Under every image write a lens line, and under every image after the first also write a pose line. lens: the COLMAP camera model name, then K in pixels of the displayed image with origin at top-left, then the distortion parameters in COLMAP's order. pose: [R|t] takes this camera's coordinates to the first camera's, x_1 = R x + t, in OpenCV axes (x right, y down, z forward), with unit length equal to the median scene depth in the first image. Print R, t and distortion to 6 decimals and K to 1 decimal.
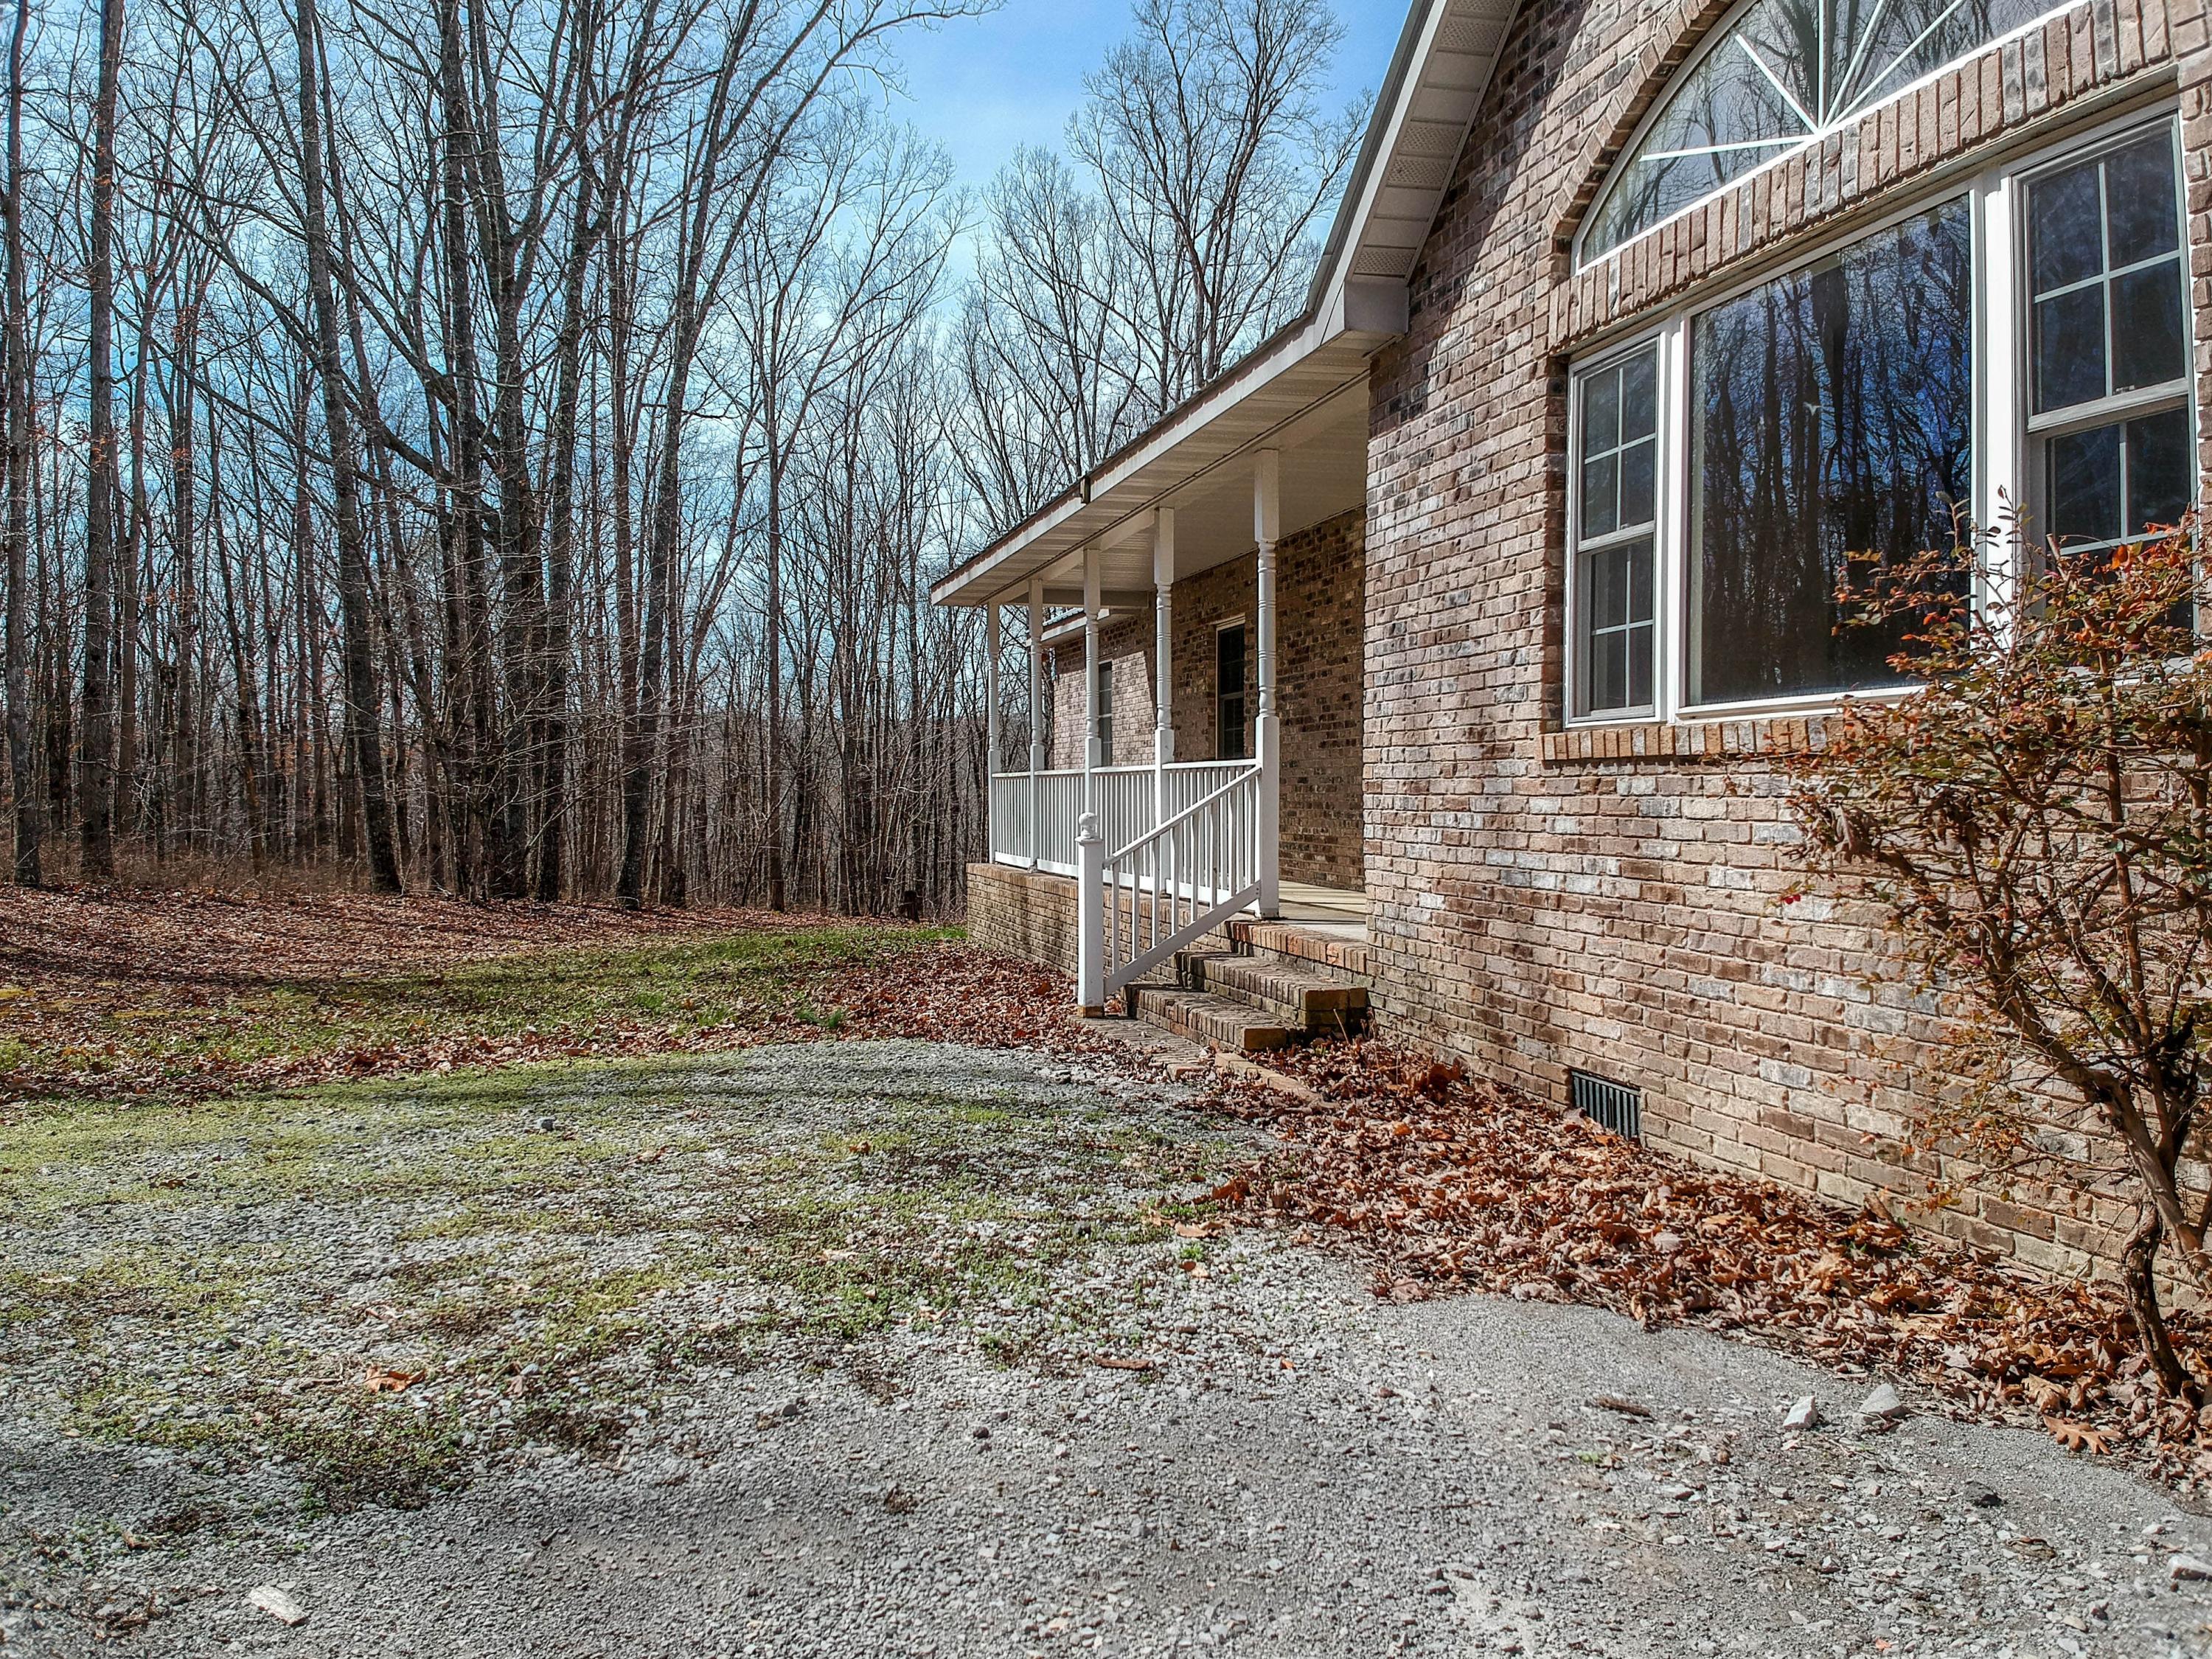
lens RADIAL K [[1600.9, 0, 1103.9], [0, 1600.9, 864.9], [0, 0, 1]] dist [0.216429, -0.056103]
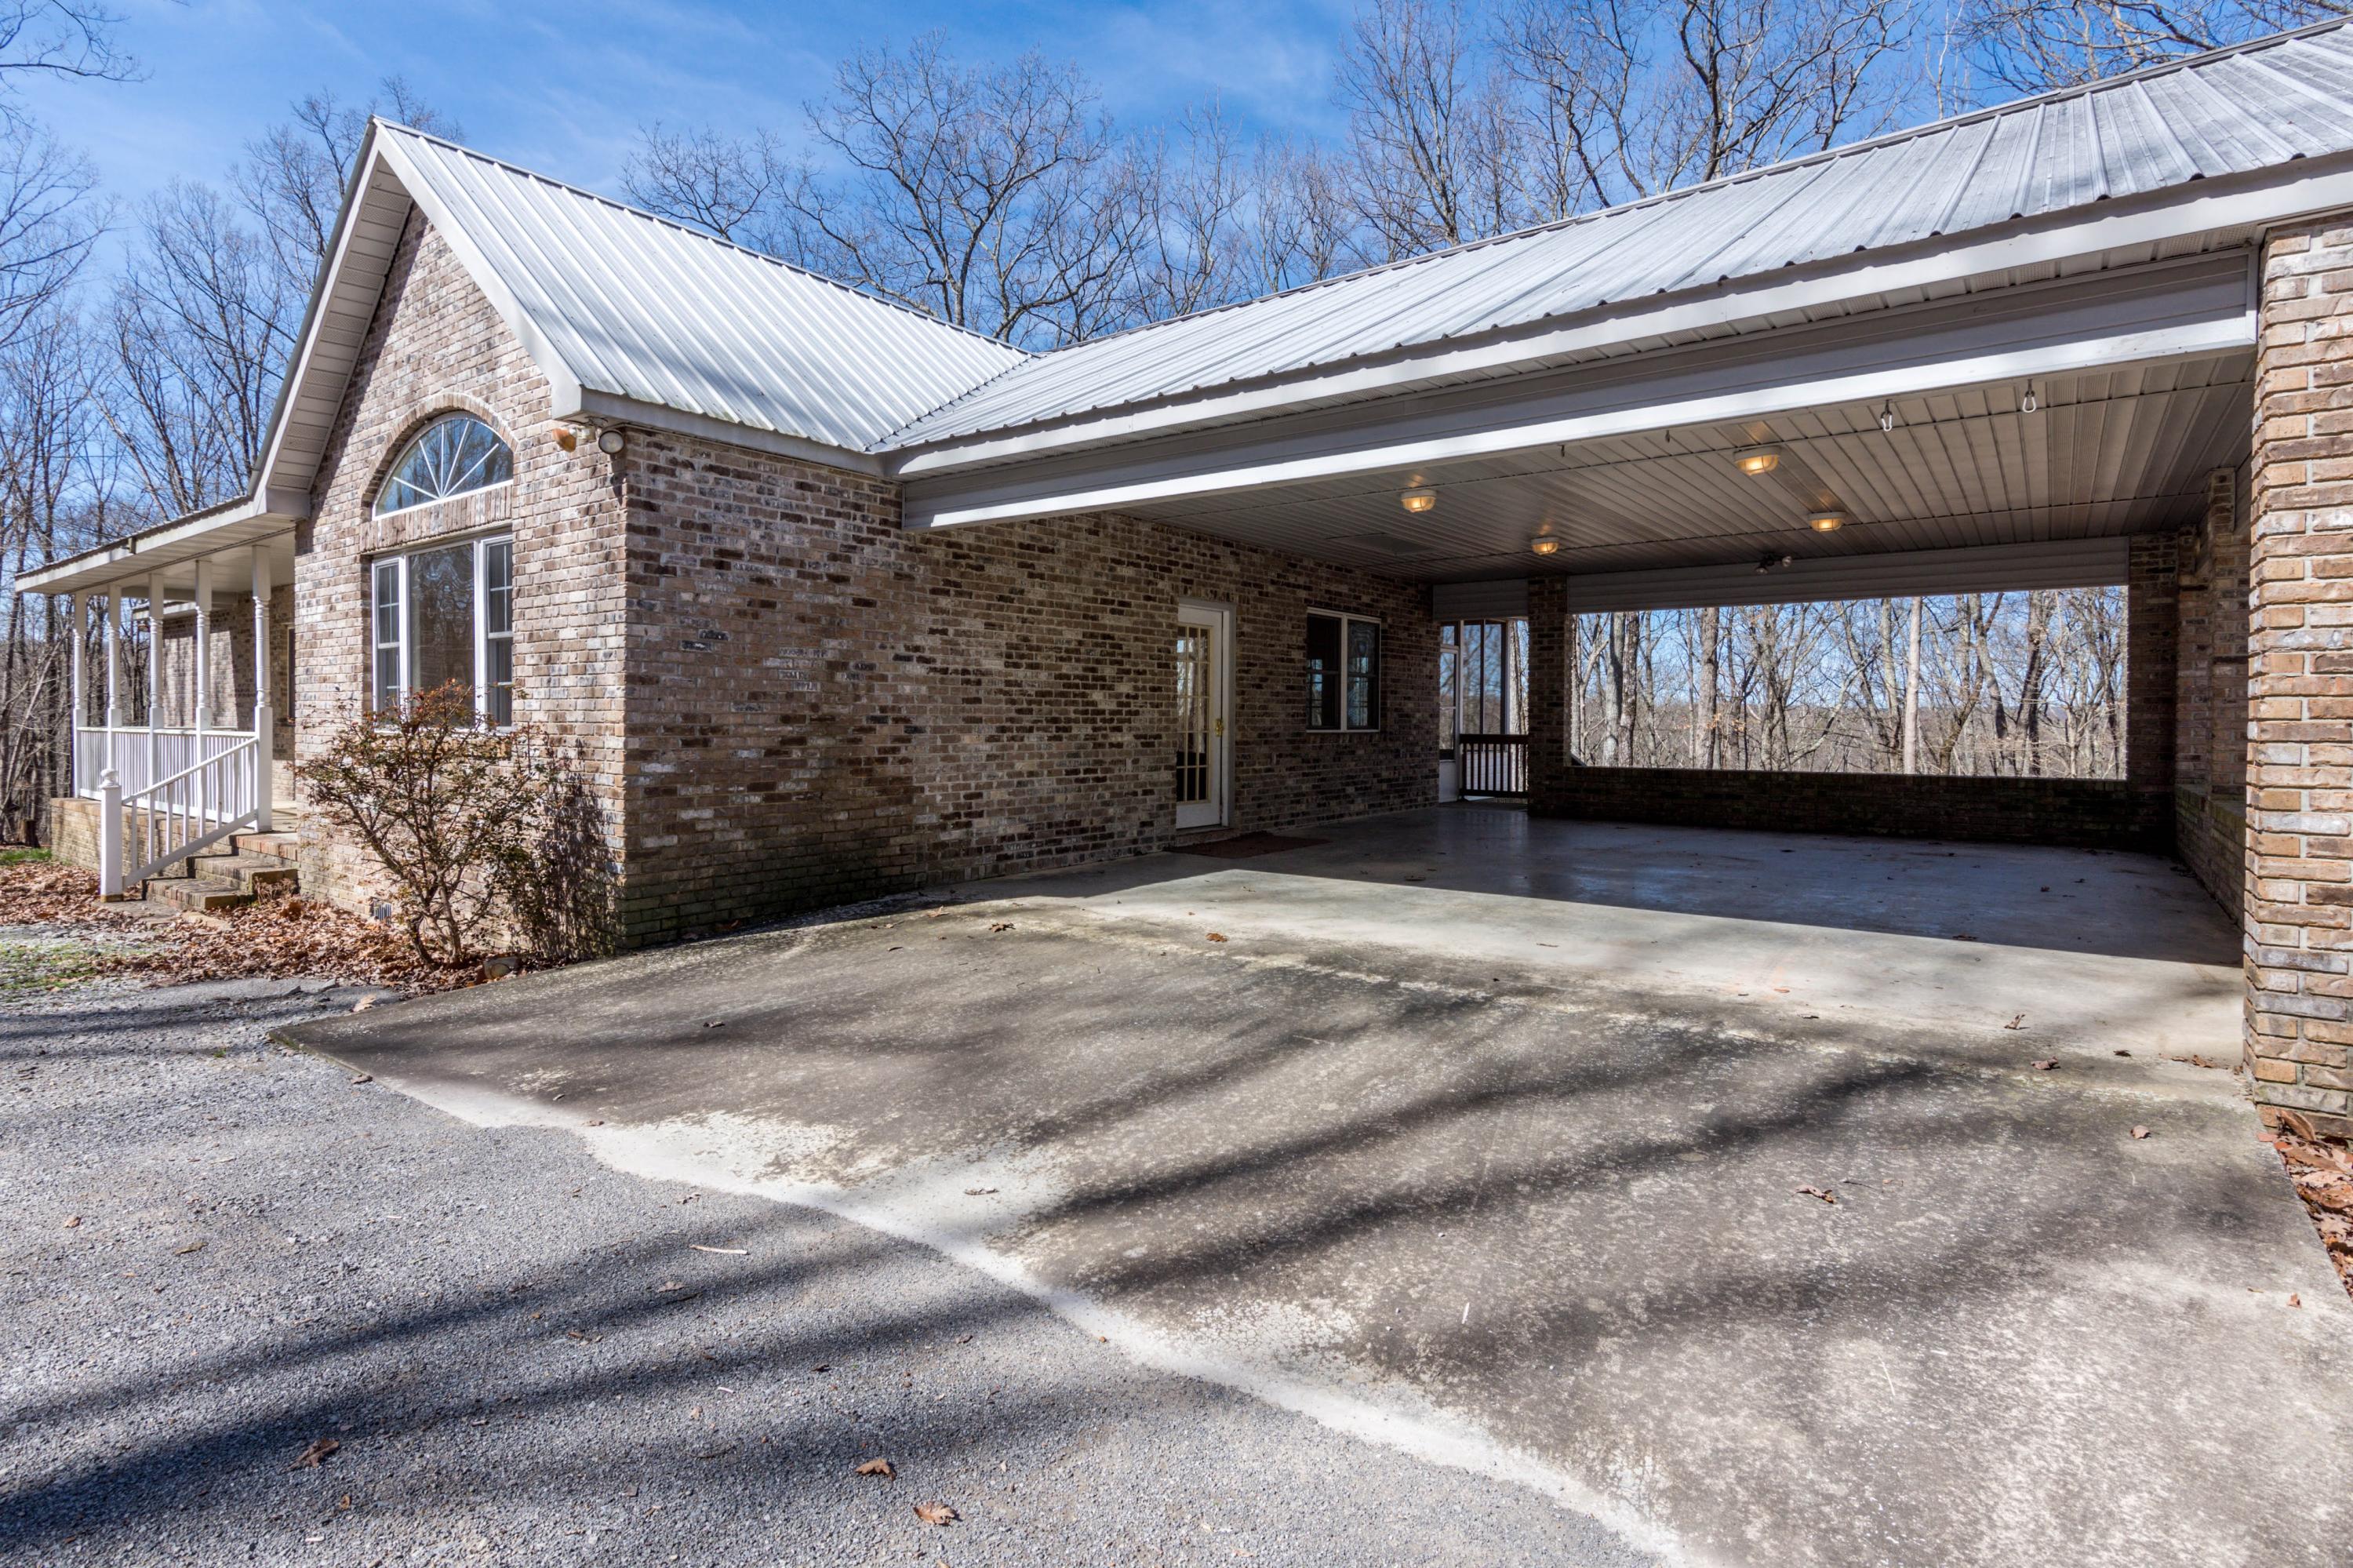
lens RADIAL K [[1166.0, 0, 1171.4], [0, 1166.0, 736.5], [0, 0, 1]] dist [-0.000369, -0.000275]
pose [[0.801110, -0.005175, 0.598495, 0.170105], [0.023685, 0.999453, -0.023062, -0.017356], [-0.598048, 0.032651, 0.800795, -0.628479]]
